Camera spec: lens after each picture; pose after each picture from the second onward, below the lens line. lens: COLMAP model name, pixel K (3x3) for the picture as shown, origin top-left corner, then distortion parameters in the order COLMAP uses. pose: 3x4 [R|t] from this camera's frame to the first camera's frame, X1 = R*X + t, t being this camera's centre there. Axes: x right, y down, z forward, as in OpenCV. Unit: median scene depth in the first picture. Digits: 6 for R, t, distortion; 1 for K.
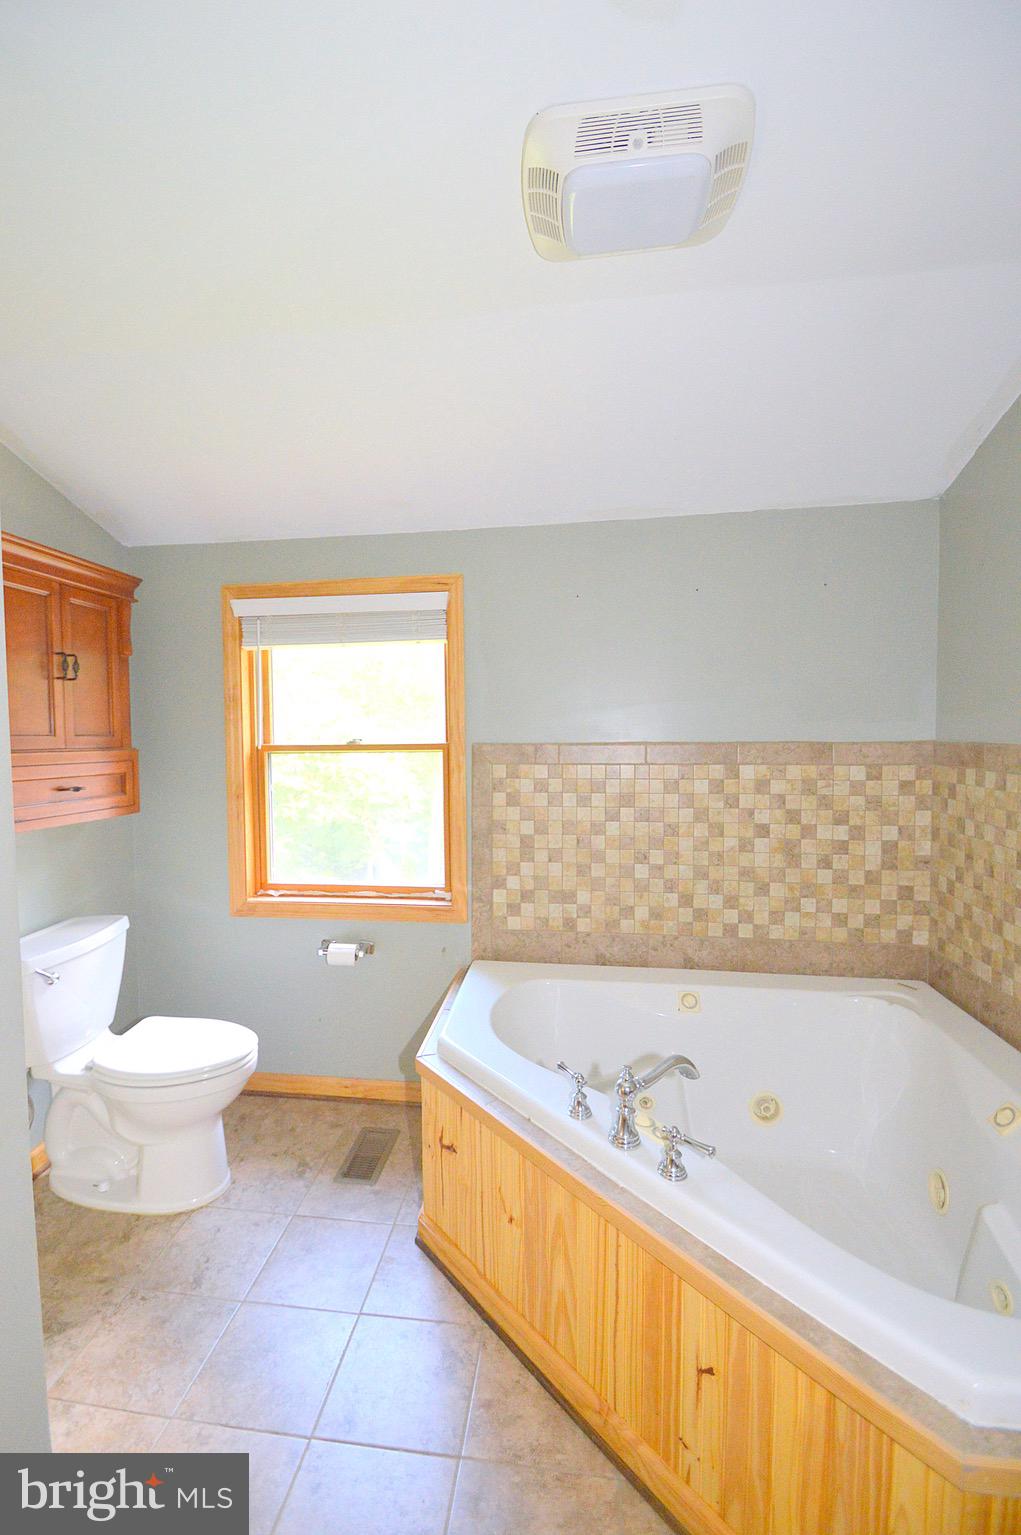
lens RADIAL K [[660.3, 0, 501.9], [0, 660.3, 767.5], [0, 0, 1]] dist [0.023263, -0.023327]
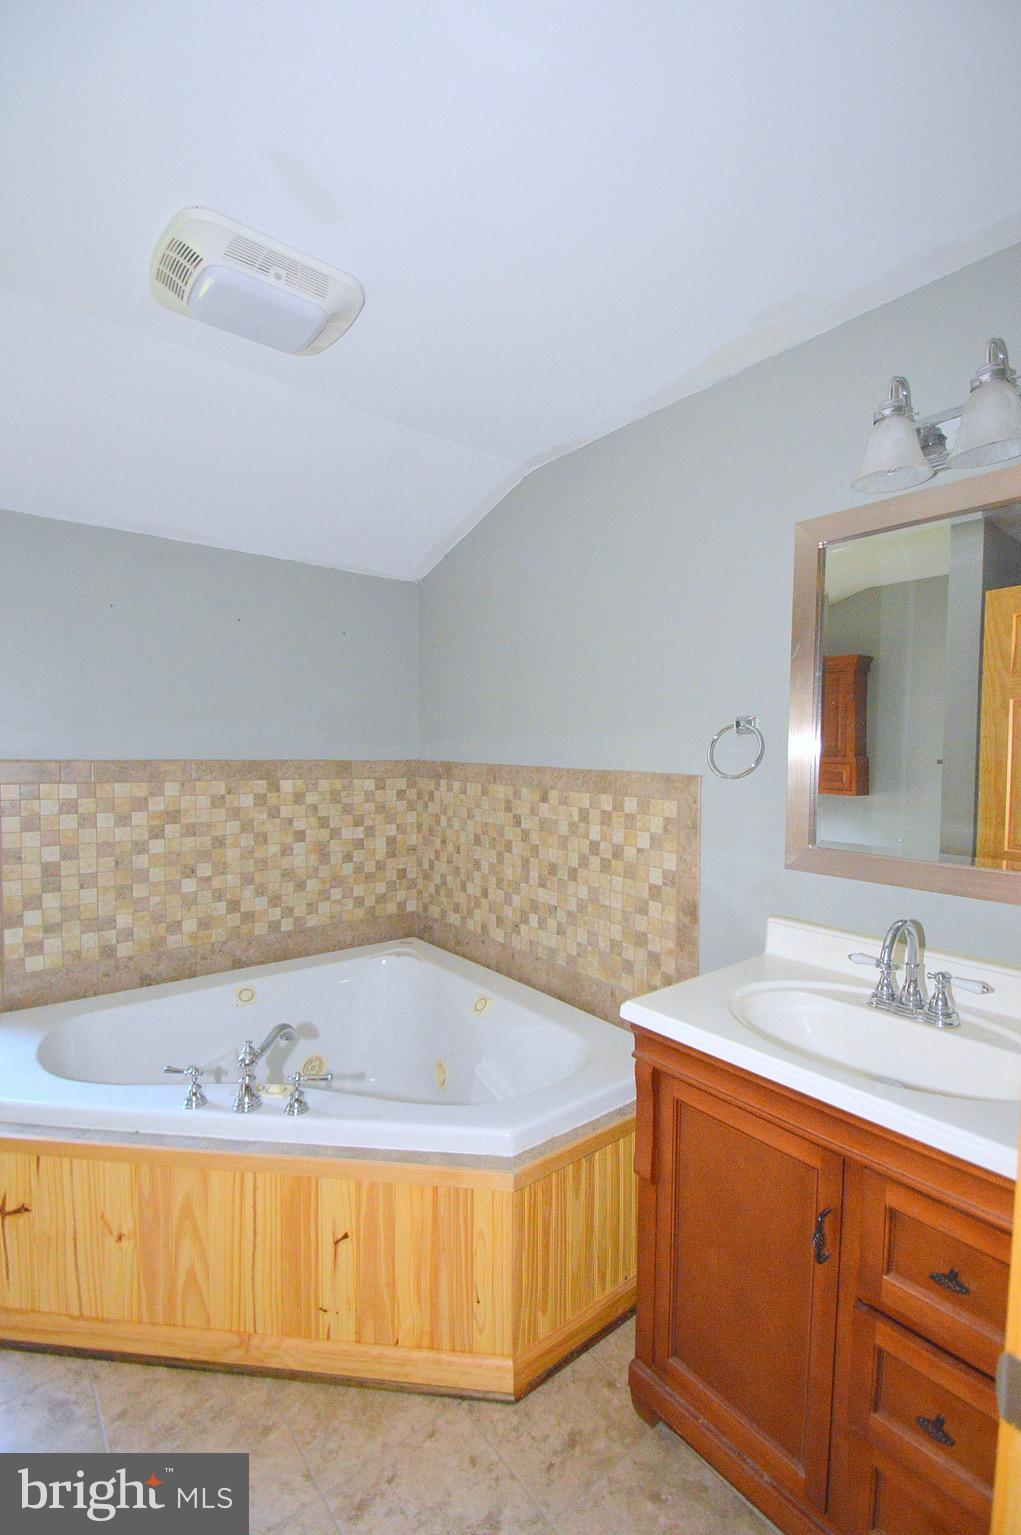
lens RADIAL K [[686.0, 0, 508.6], [0, 686.0, 793.2], [0, 0, 1]] dist [0.013662, -0.017134]
pose [[0.685753, -0.029485, 0.727237, -0.230529], [0.020506, 0.999565, 0.021190, 0.001857], [-0.727546, 0.000382, 0.686059, -0.097477]]
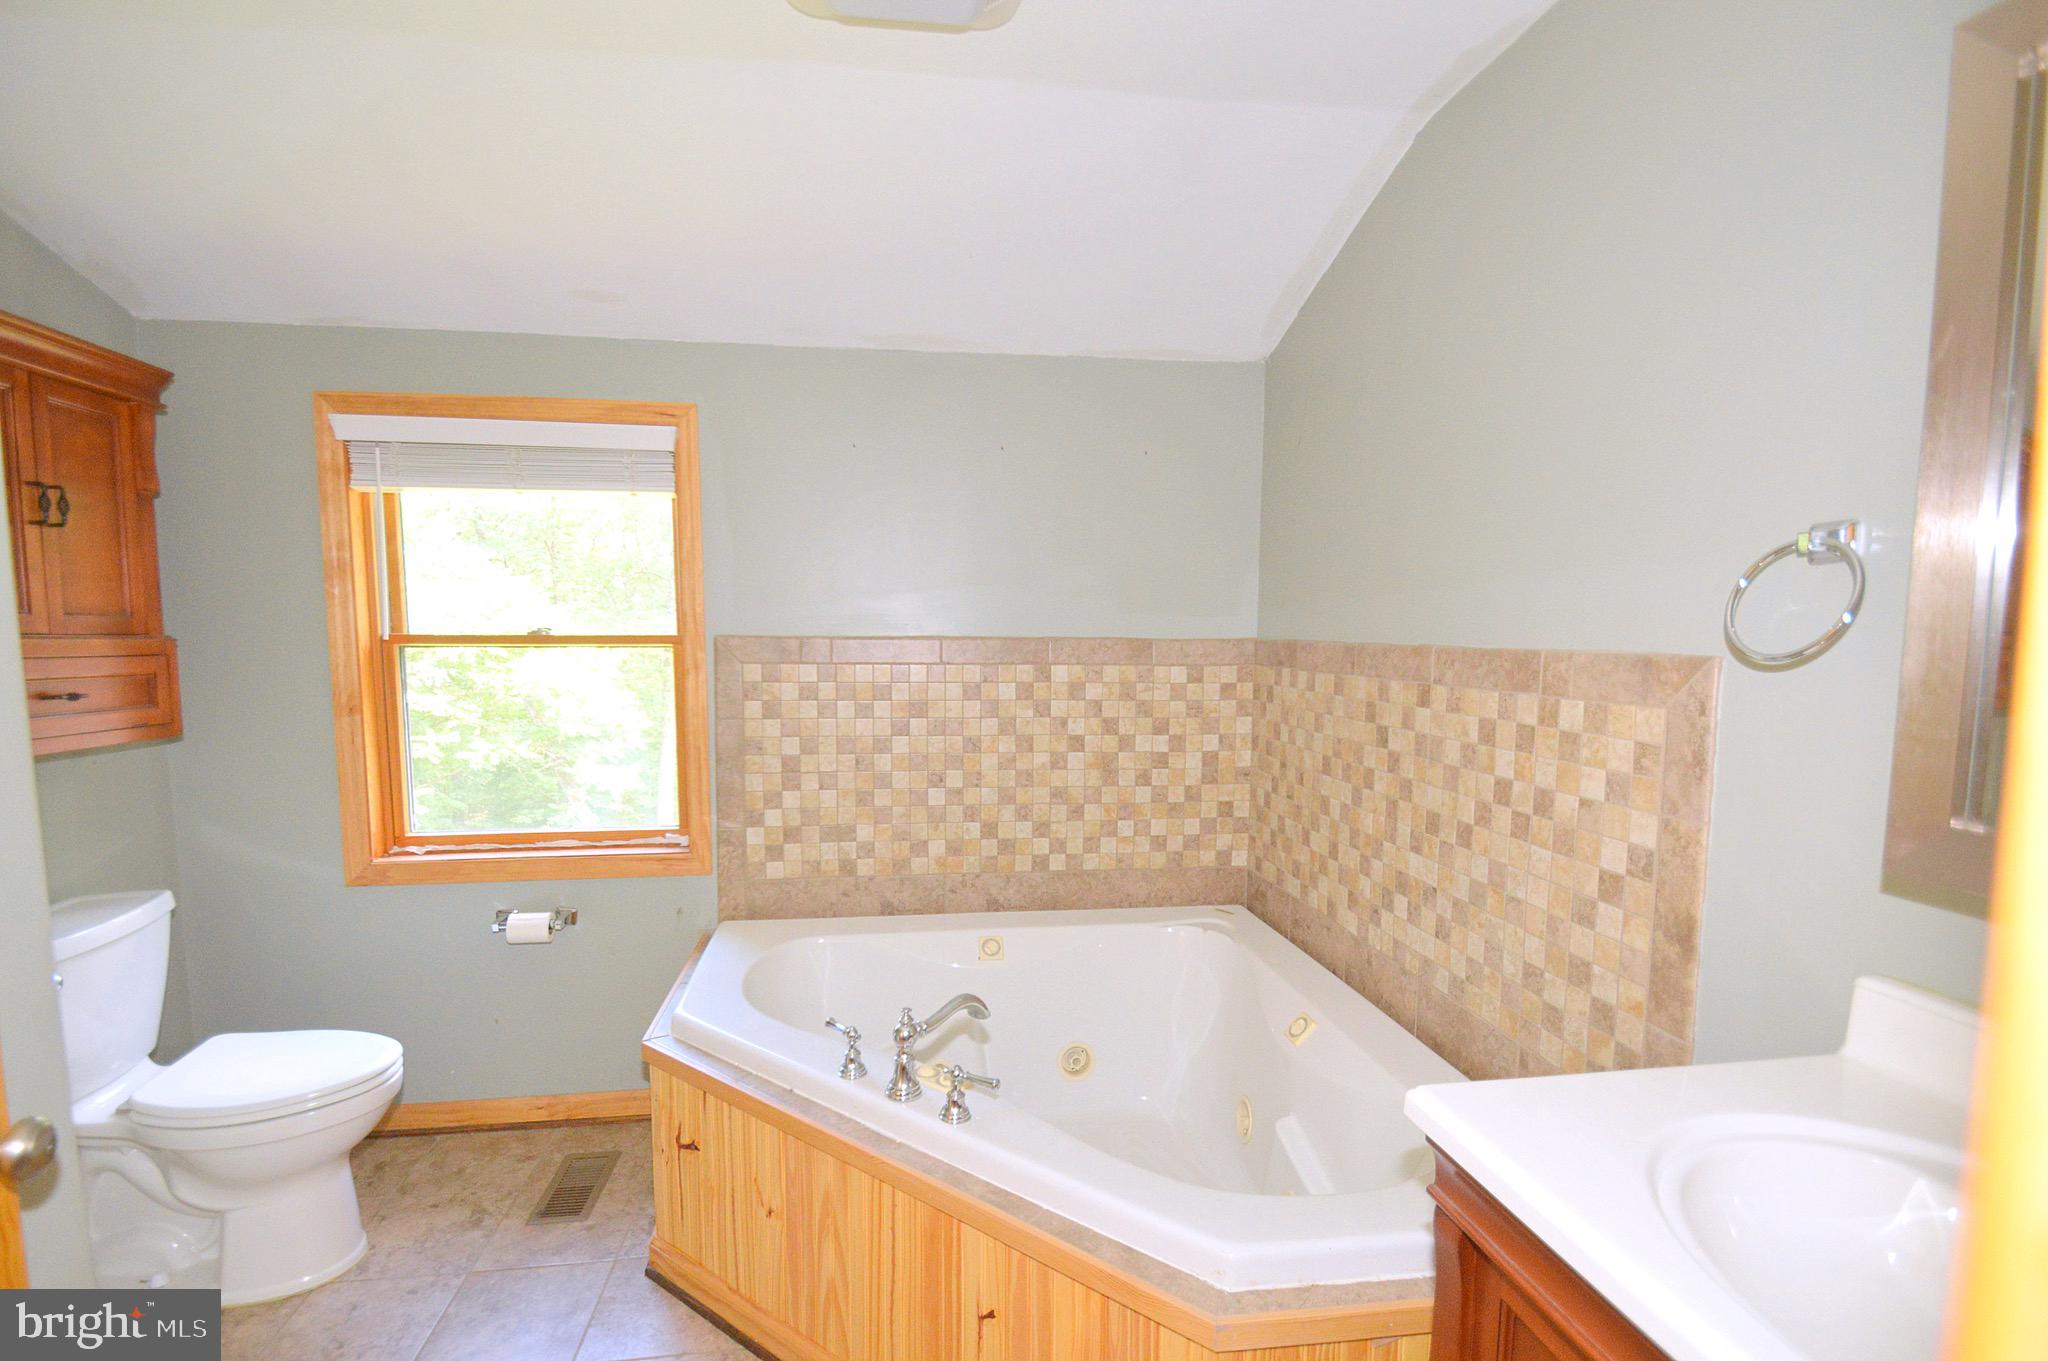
lens RADIAL K [[913.7, 0, 1014.9], [0, 913.7, 734.4], [0, 0, 1]] dist [0.013607, -0.016818]
pose [[0.965076, -0.012259, 0.261682, 0.012477], [-0.002114, 0.998507, 0.054575, 0.020458], [-0.261961, -0.053222, 0.963610, -0.101614]]
